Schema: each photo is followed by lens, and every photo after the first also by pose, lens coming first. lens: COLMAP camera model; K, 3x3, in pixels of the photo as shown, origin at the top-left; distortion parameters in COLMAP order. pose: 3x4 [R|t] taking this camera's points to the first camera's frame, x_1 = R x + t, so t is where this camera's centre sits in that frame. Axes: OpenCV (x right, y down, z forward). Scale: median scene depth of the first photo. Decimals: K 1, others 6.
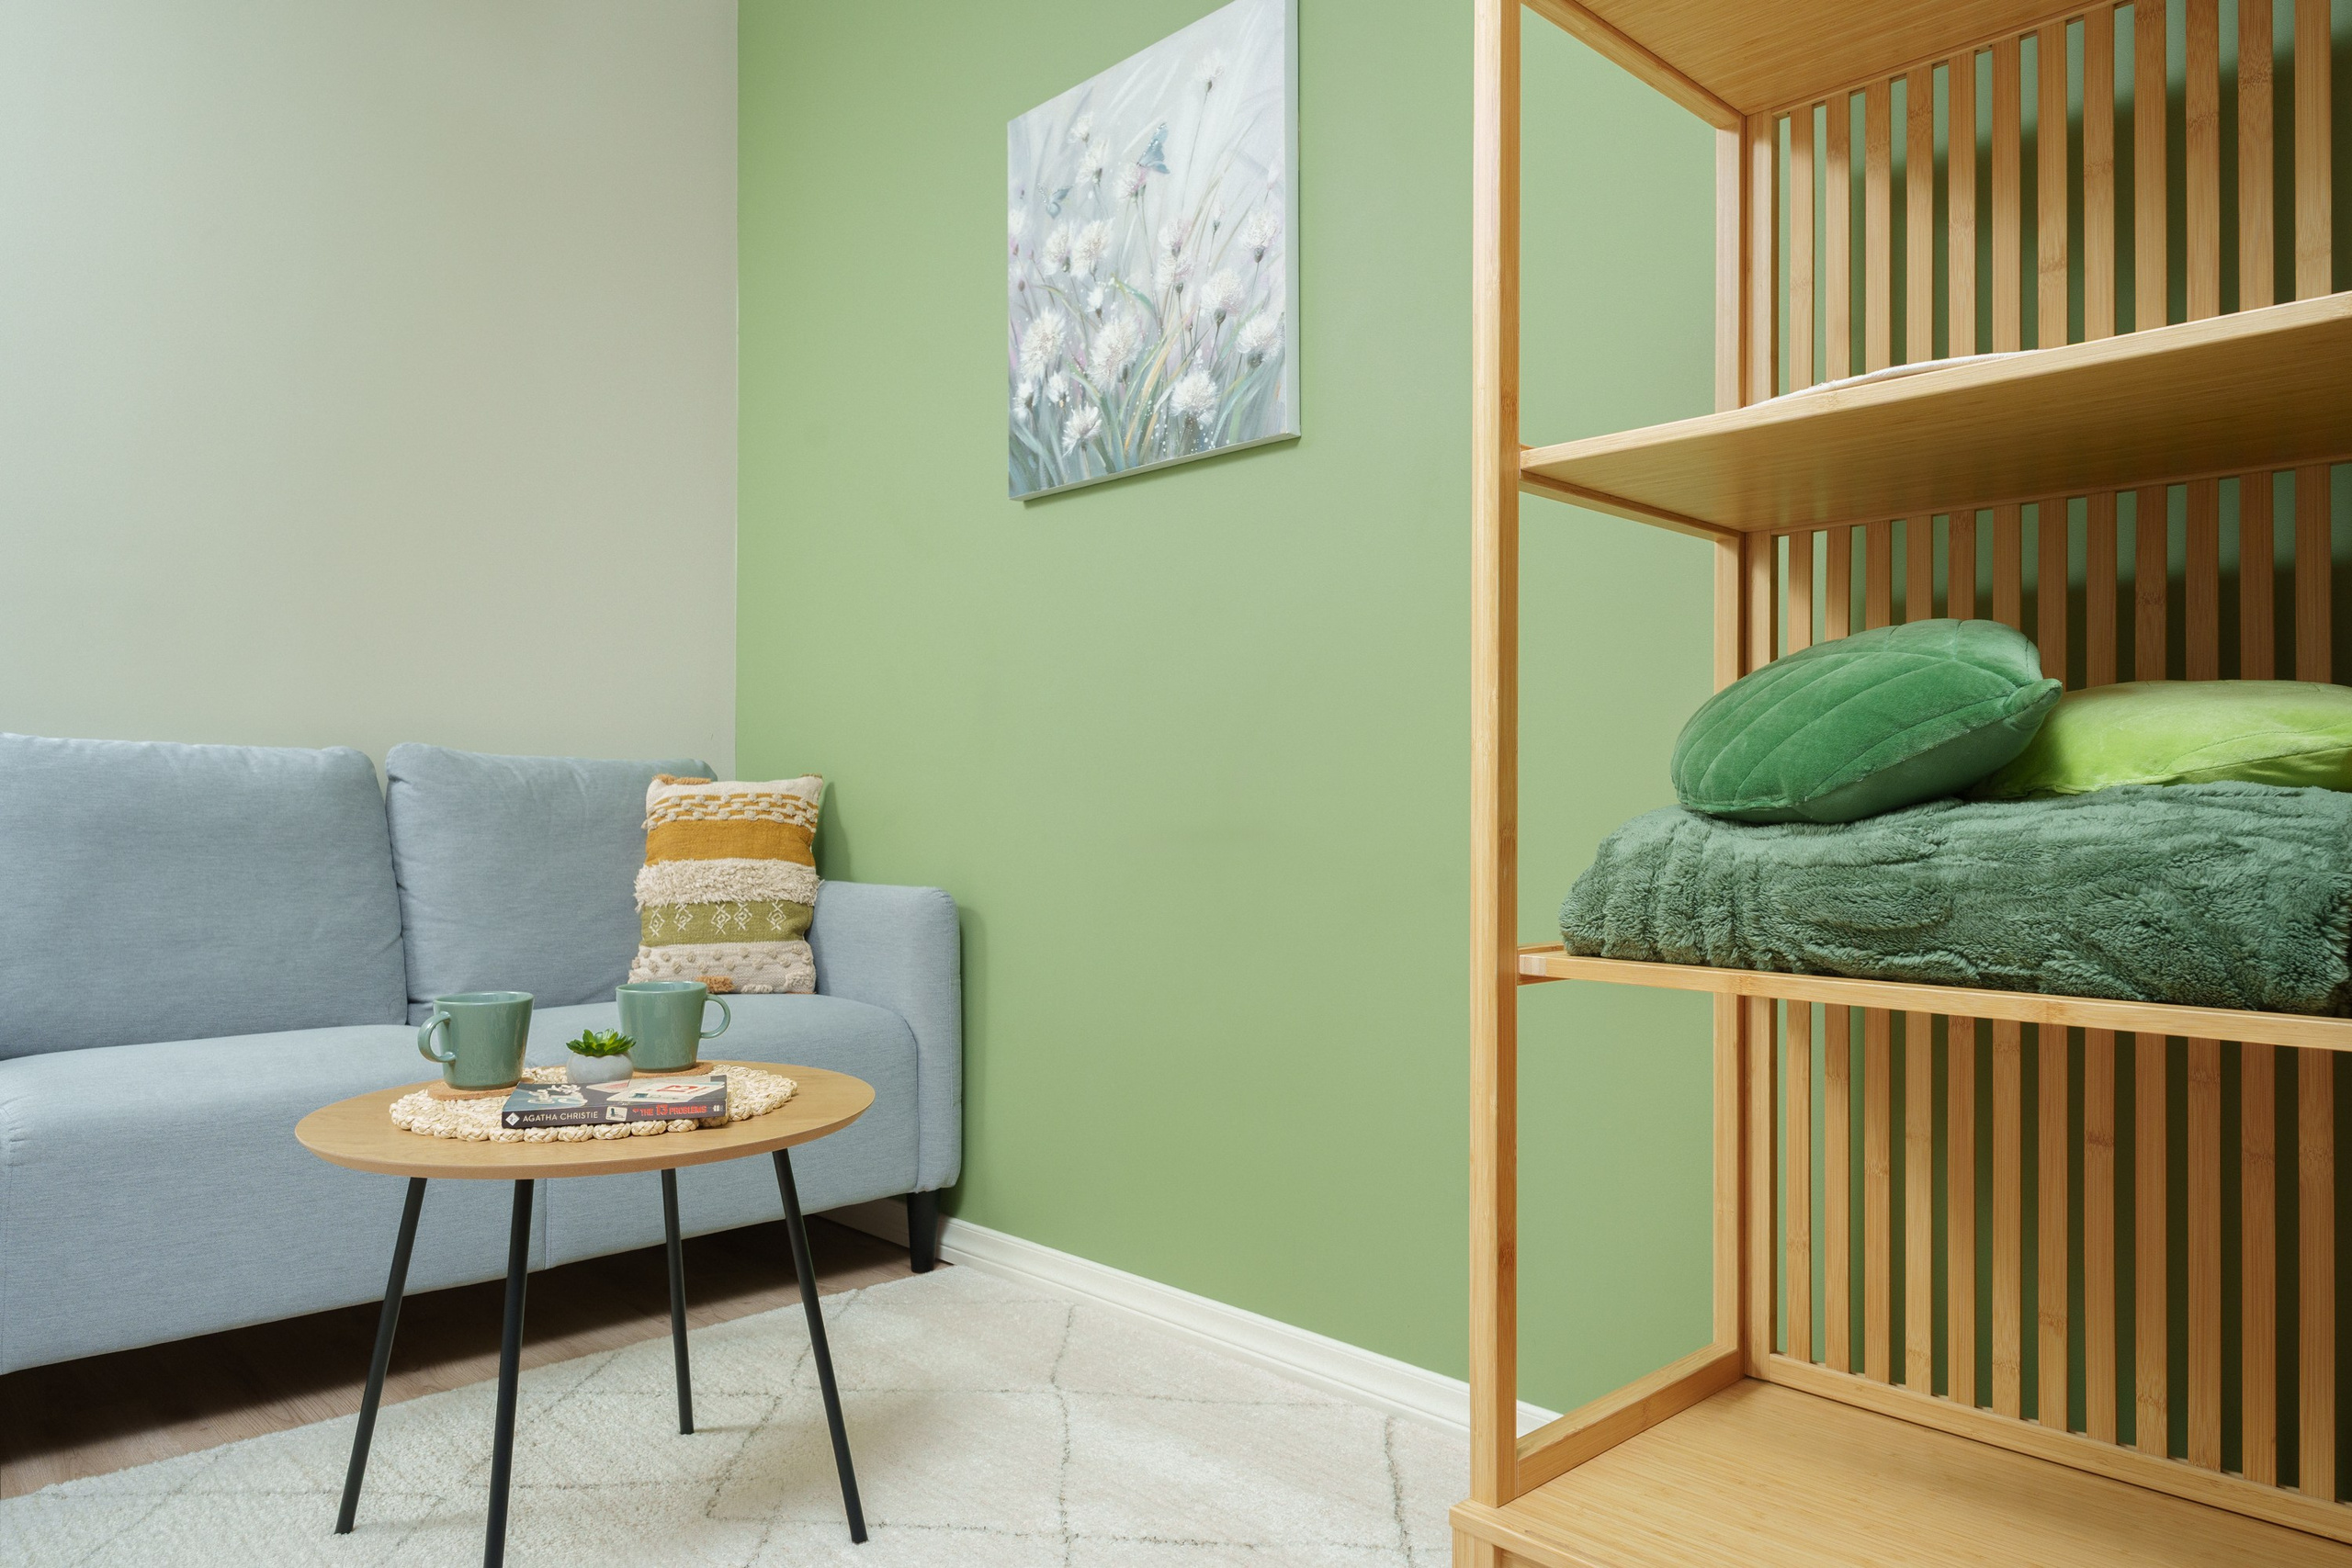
lens RADIAL K [[1580.8, 0, 1176.1], [0, 1580.8, 783.3], [0, 0, 1]] dist [0.006656, -0.000570]
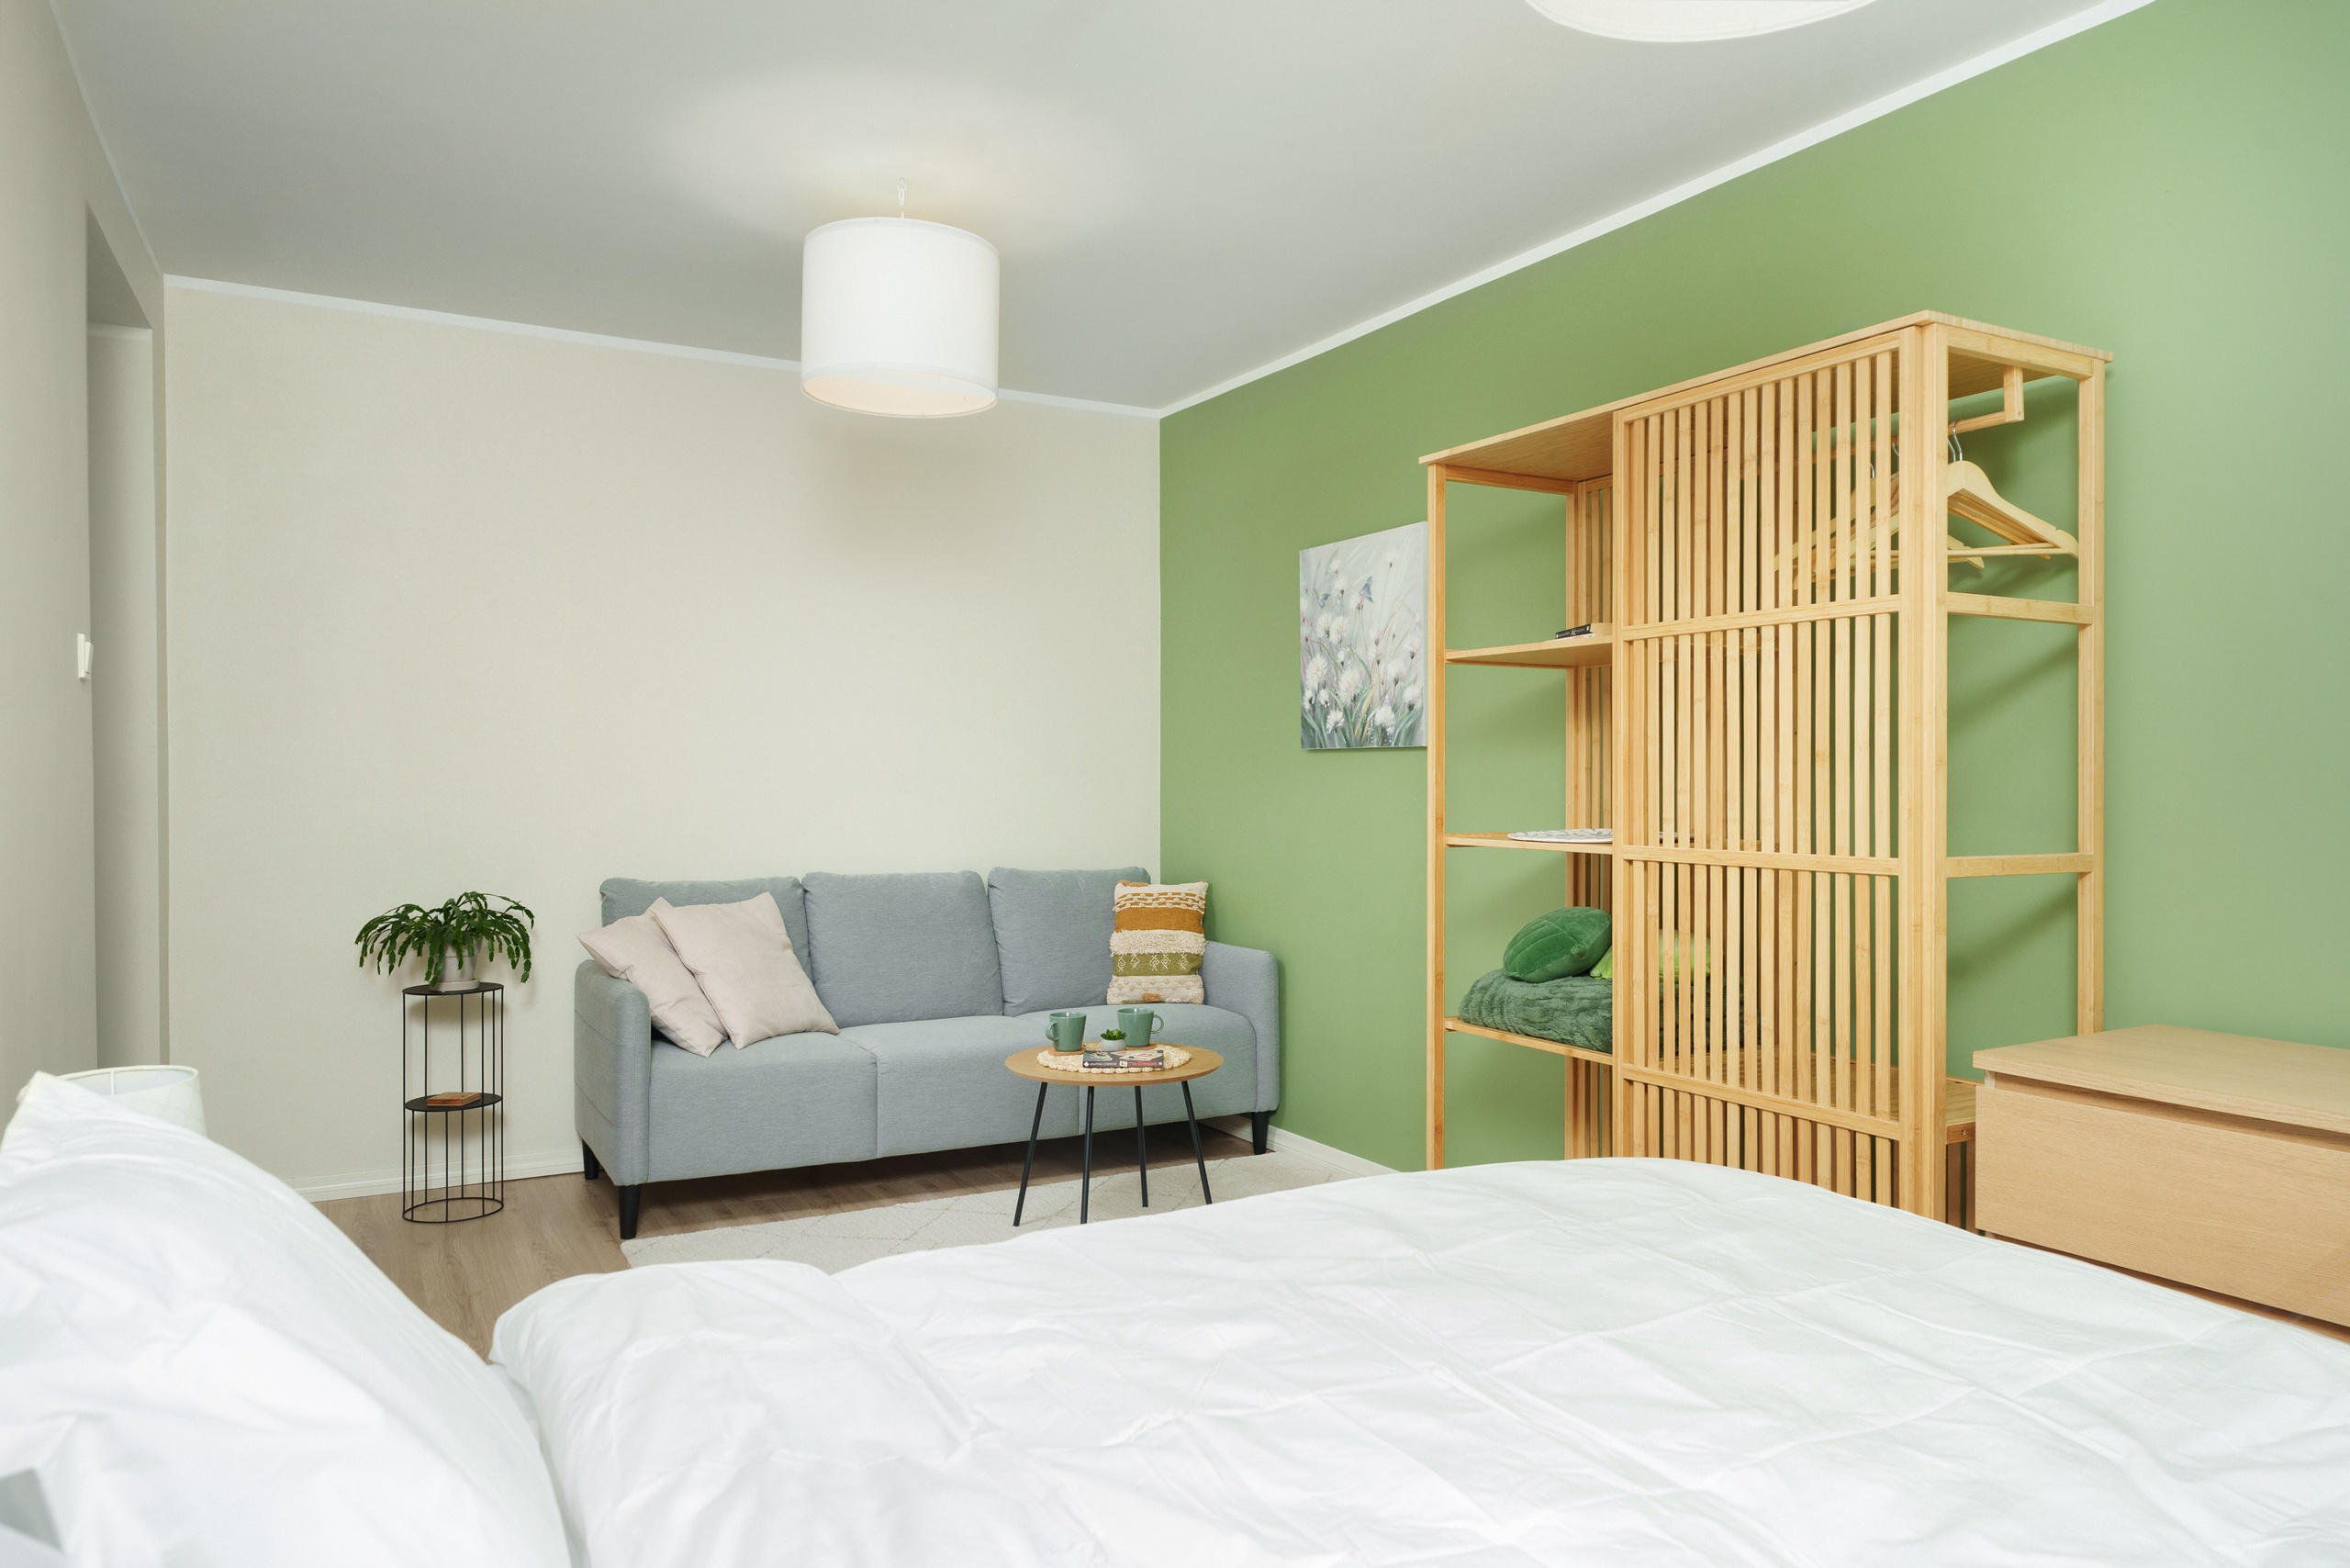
lens RADIAL K [[1579.7, 0, 1162.8], [0, 1579.7, 772.5], [0, 0, 1]] dist [0.006656, -0.000570]
pose [[0.966047, -0.001308, -0.258365, 0.234400], [0.004590, 0.999916, 0.012099, -0.185079], [0.258327, -0.012874, 0.965972, -0.914458]]
